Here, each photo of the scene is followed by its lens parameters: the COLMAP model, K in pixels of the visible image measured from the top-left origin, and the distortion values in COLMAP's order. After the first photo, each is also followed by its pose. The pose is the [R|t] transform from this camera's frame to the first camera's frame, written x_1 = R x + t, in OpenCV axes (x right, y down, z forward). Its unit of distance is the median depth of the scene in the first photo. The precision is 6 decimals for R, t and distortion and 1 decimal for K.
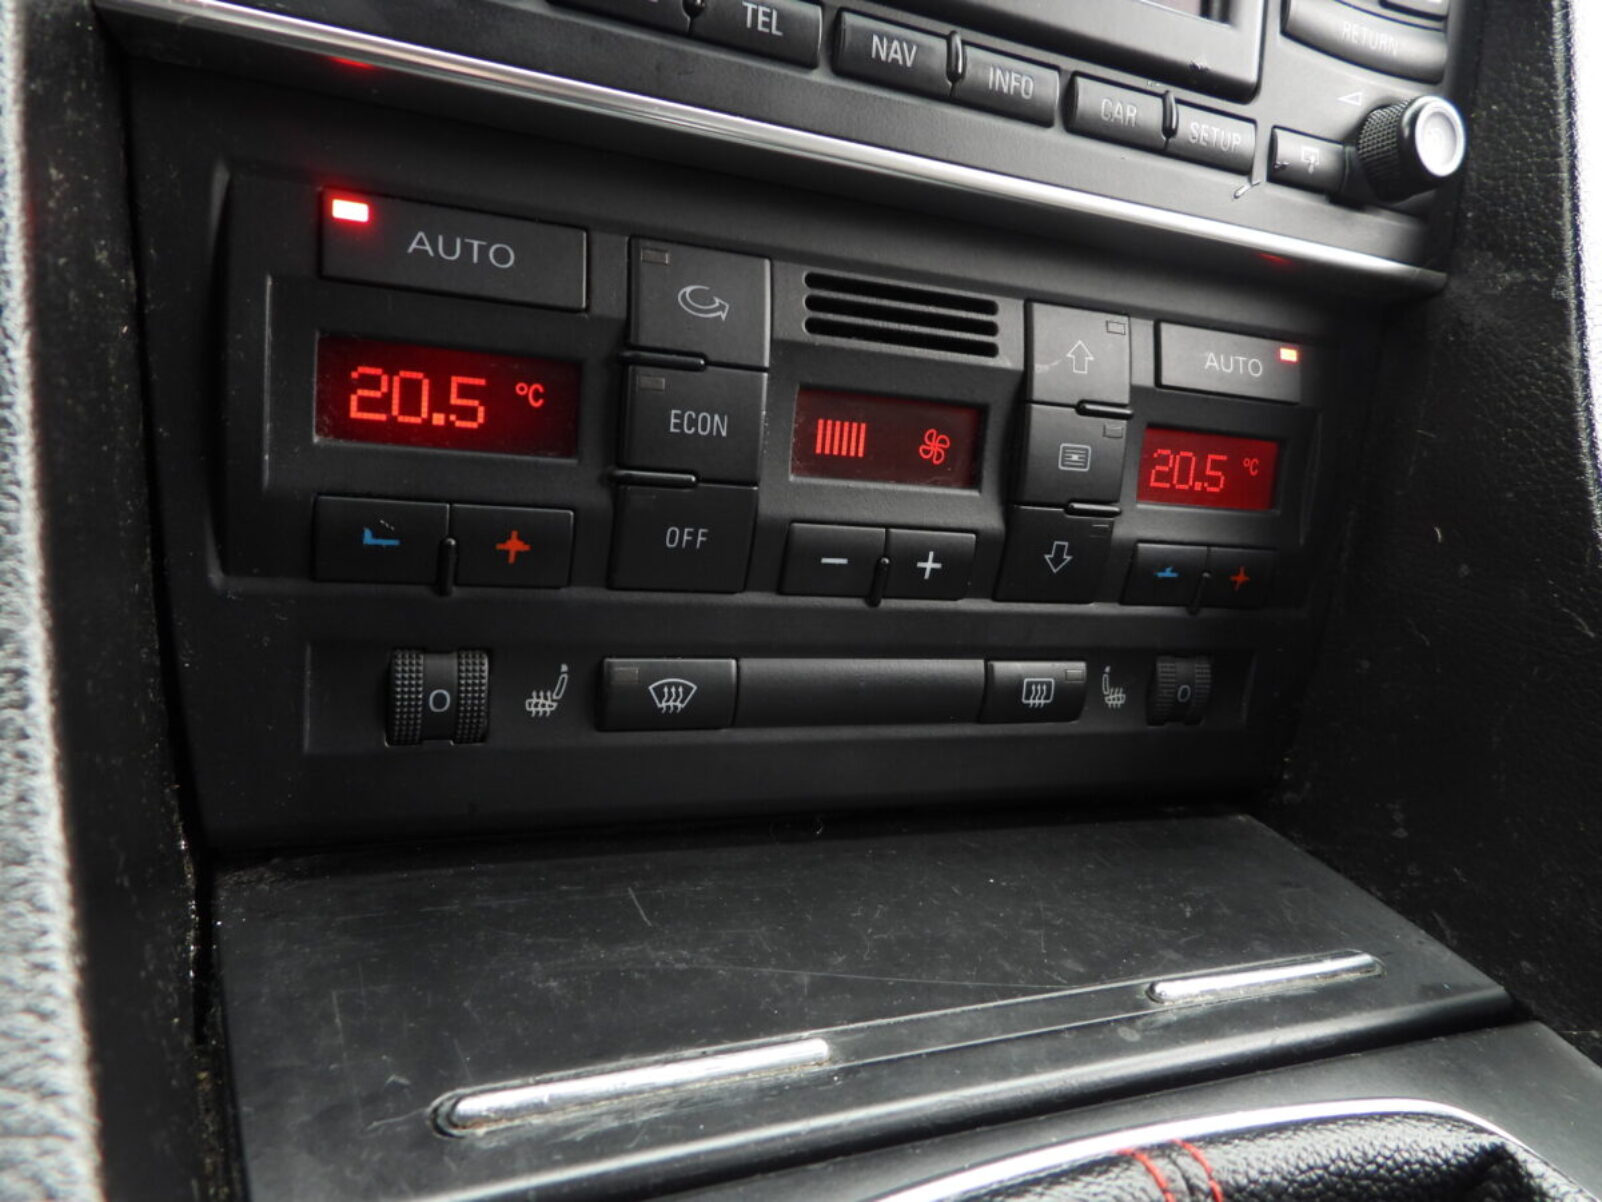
lens RADIAL K [[1128.3, 0, 801.0], [0, 1128.3, 601.0], [0, 0, 1]] dist [0.005715, 0.002104]
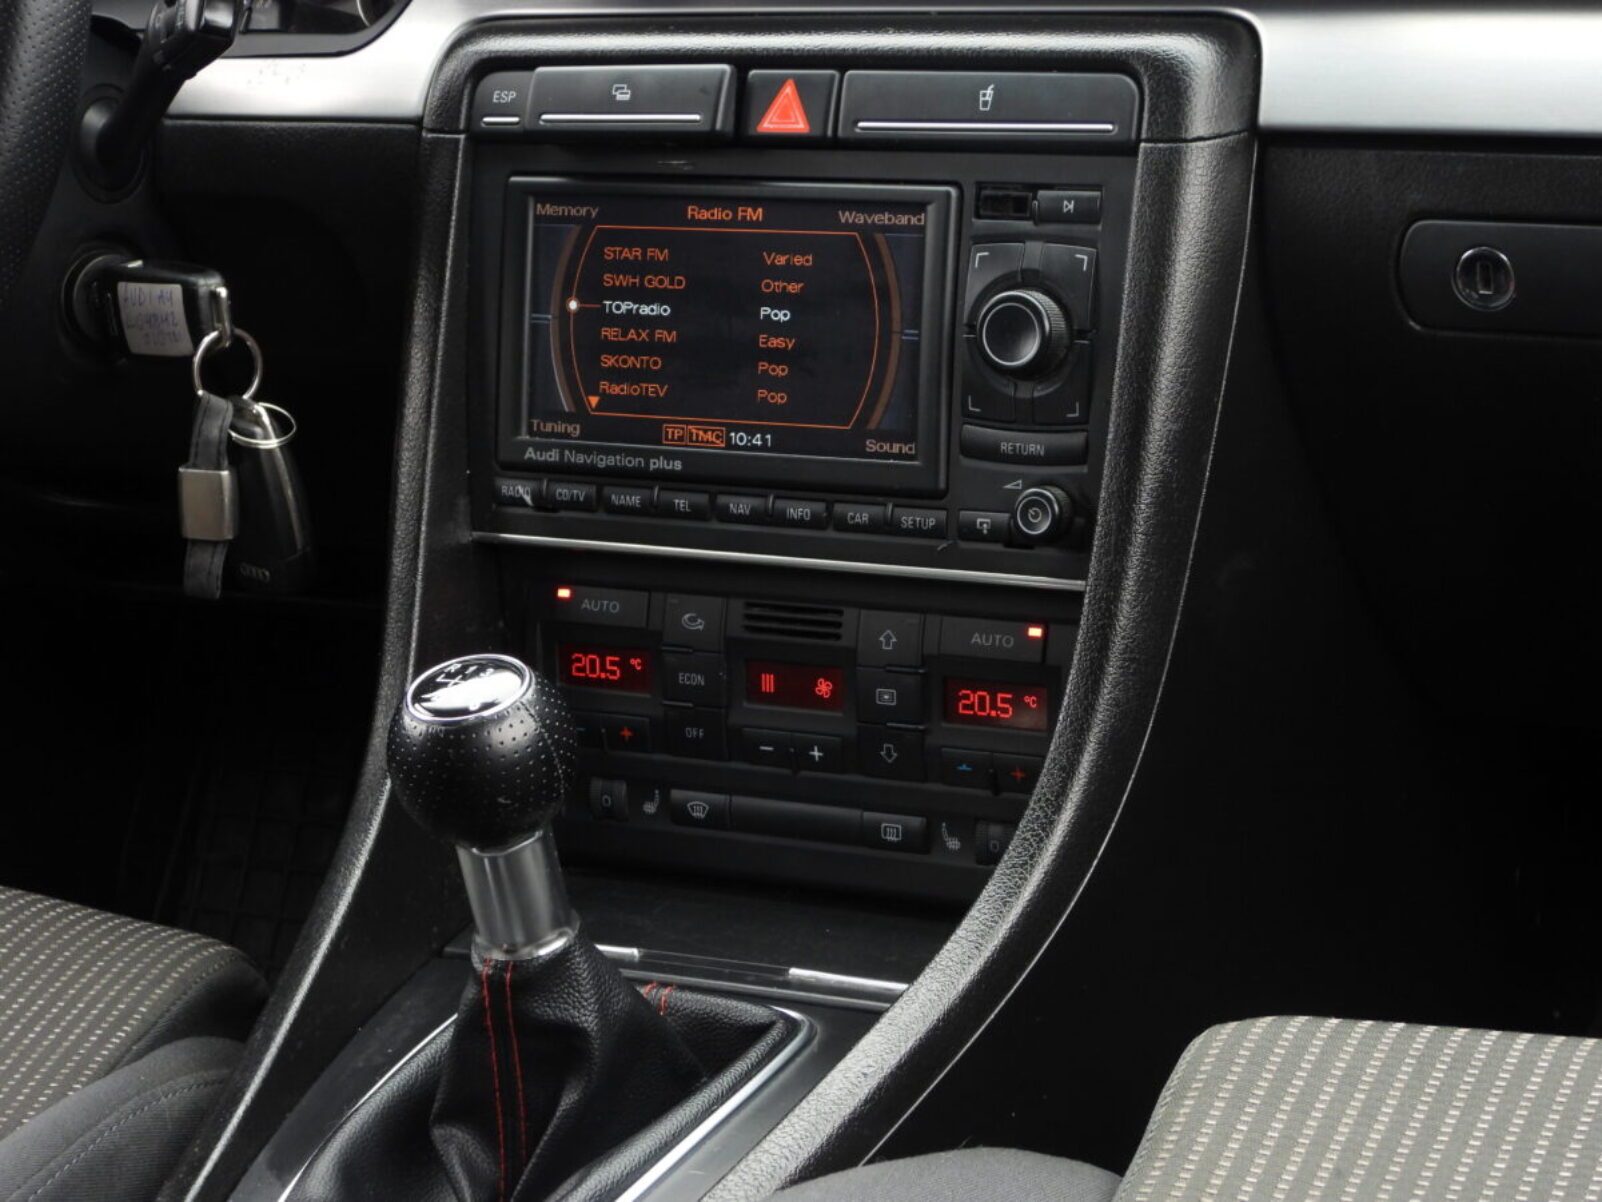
lens RADIAL K [[3799.3, 0, 801.0], [0, 3799.3, 601.0], [0, 0, 1]] dist [-0.076387, -0.346861]
pose [[0.584212, 0.039211, -0.810653, 5.232289], [-0.042773, 0.998932, 0.017493, -0.397202], [0.810473, 0.024455, 0.585265, -2.697141]]
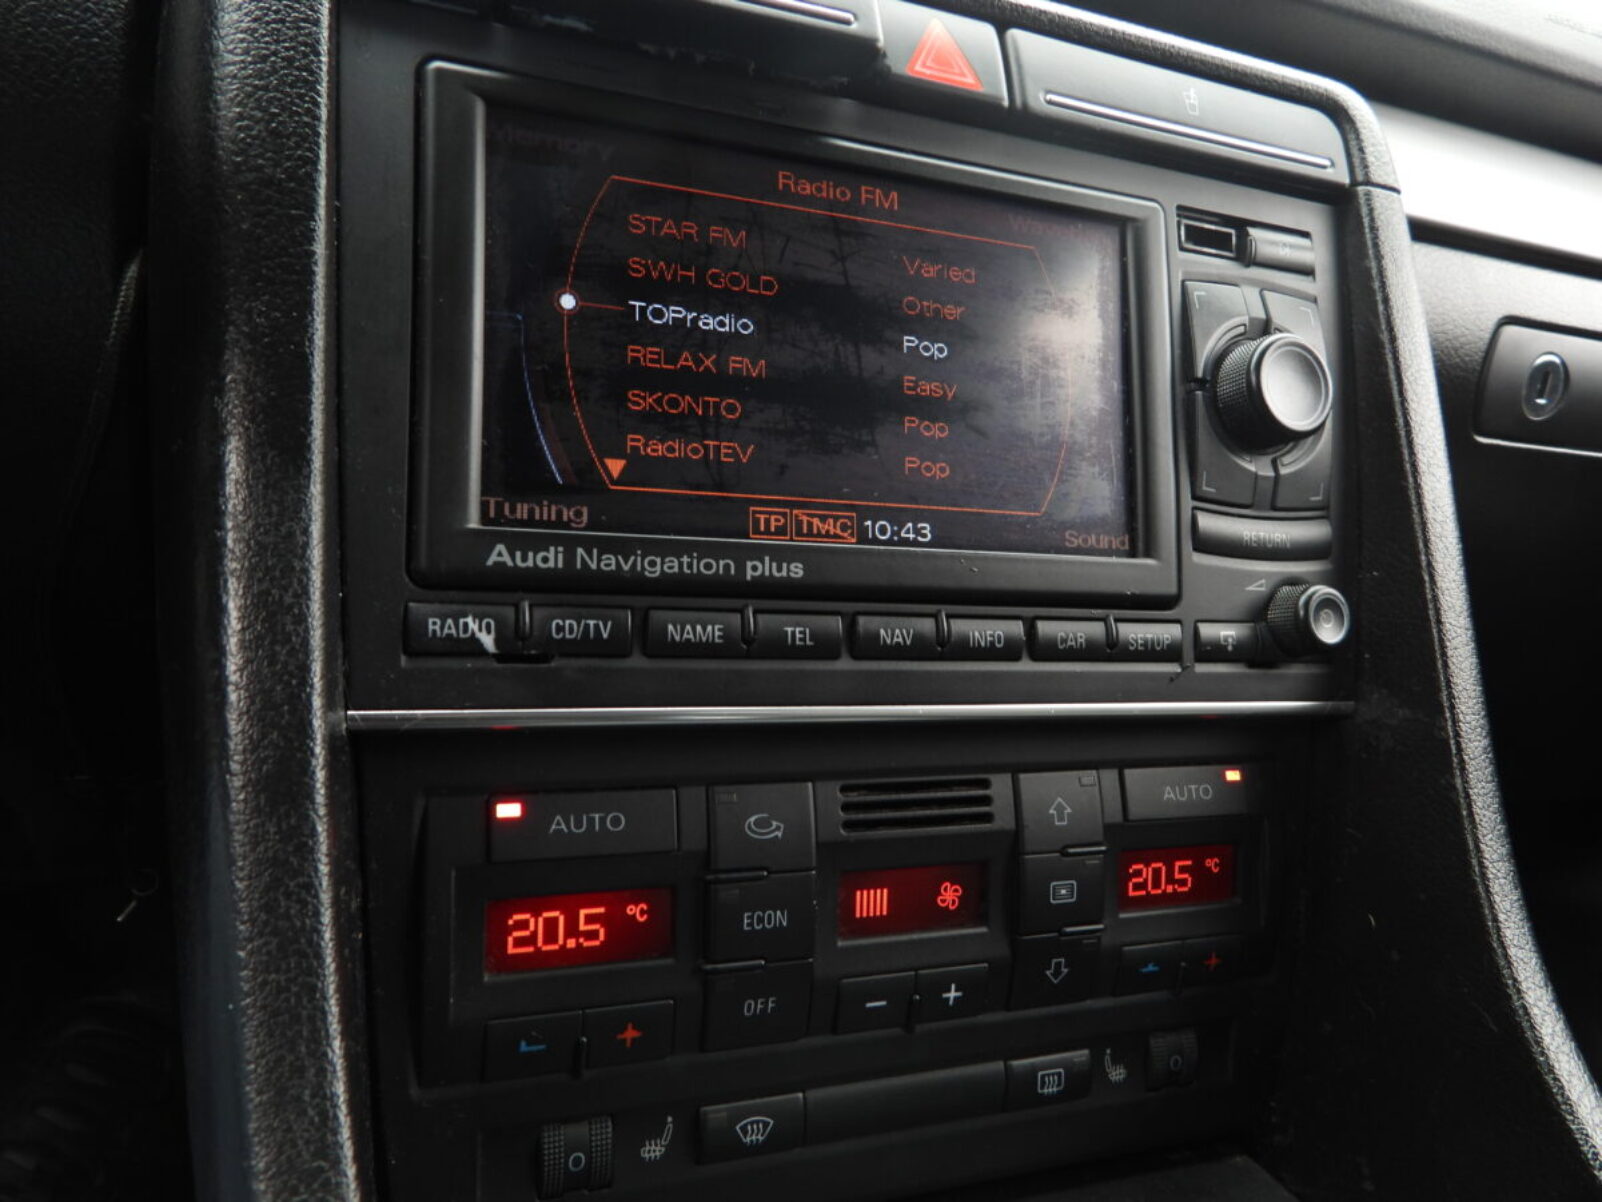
lens RADIAL K [[1142.9, 0, 801.0], [0, 1142.9, 601.0], [0, 0, 1]] dist [0.001527, -0.001387]
pose [[0.997919, -0.060035, -0.023532, 0.003098], [0.056601, 0.990370, -0.126347, -0.324263], [0.030890, 0.124753, 0.991707, -0.321648]]
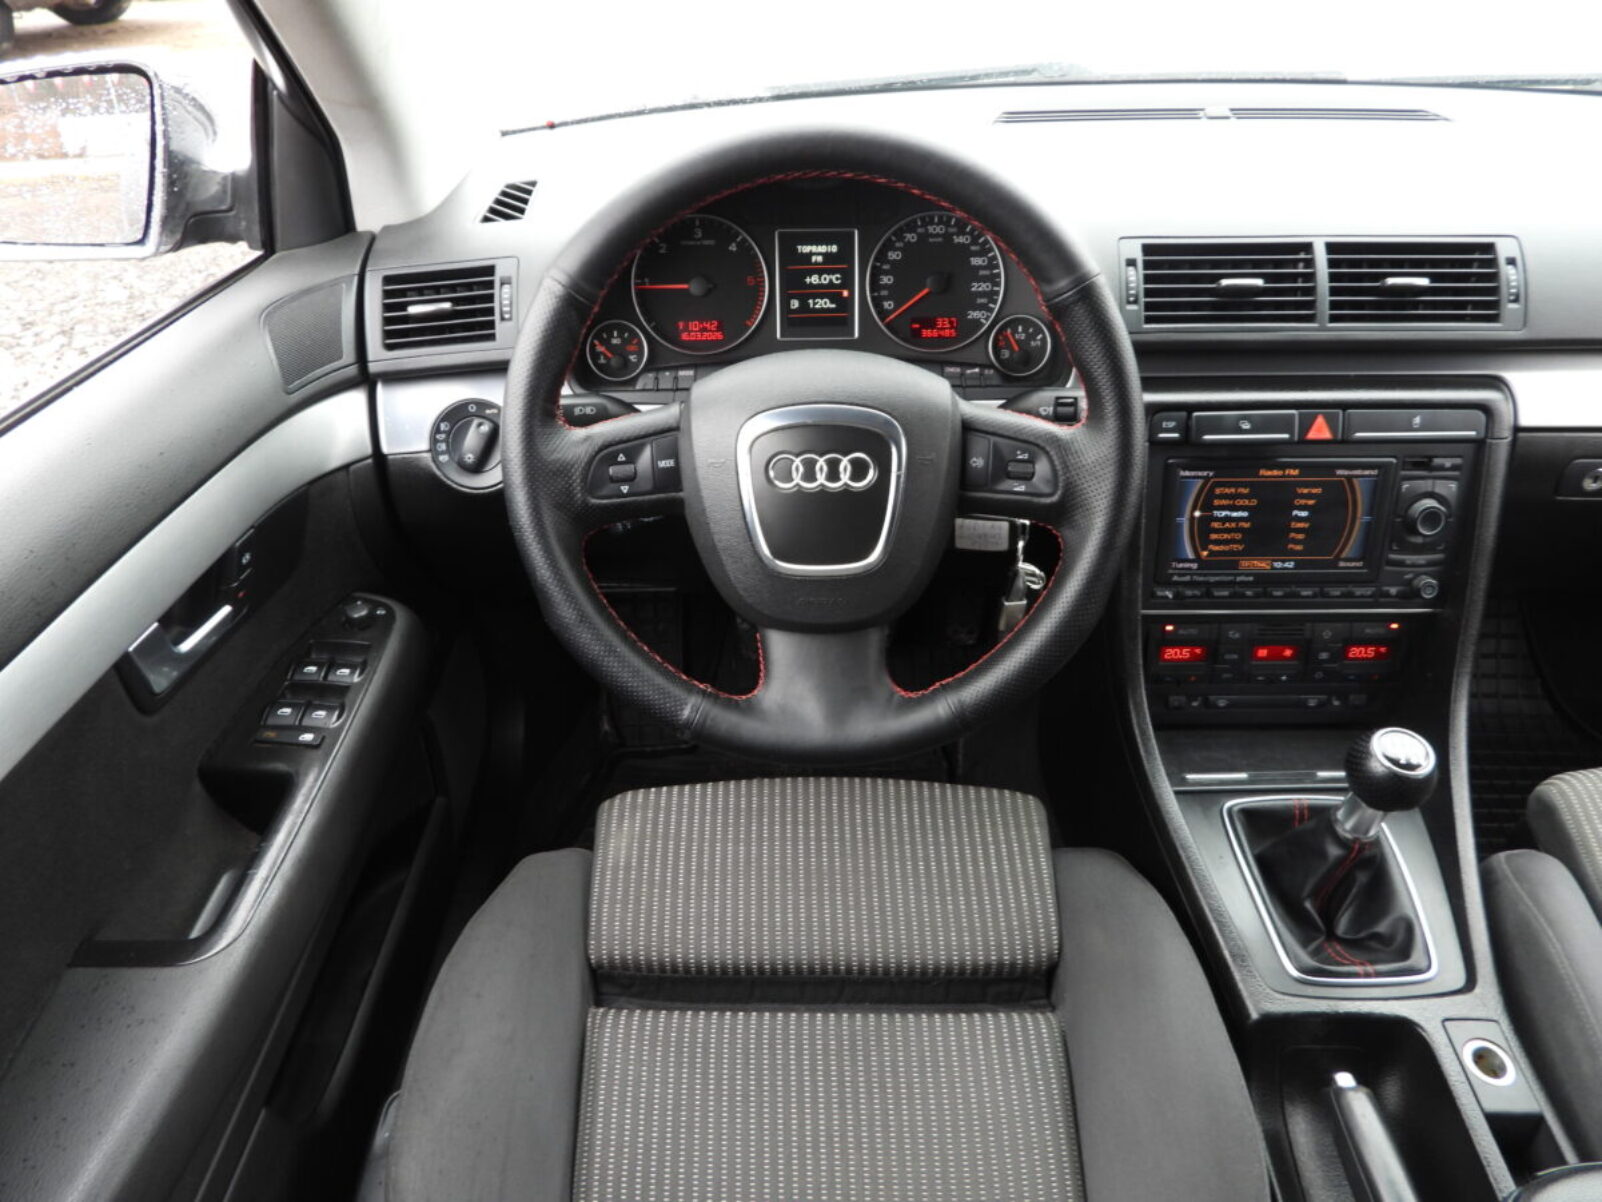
lens RADIAL K [[1143.1, 0, 801.0], [0, 1143.1, 601.0], [0, 0, 1]] dist [-0.013933, 0.005126]
pose [[0.906433, 0.087757, -0.413131, 0.228588], [0.037513, 0.957581, 0.285713, -1.760811], [0.420680, -0.274478, 0.864691, -3.789513]]
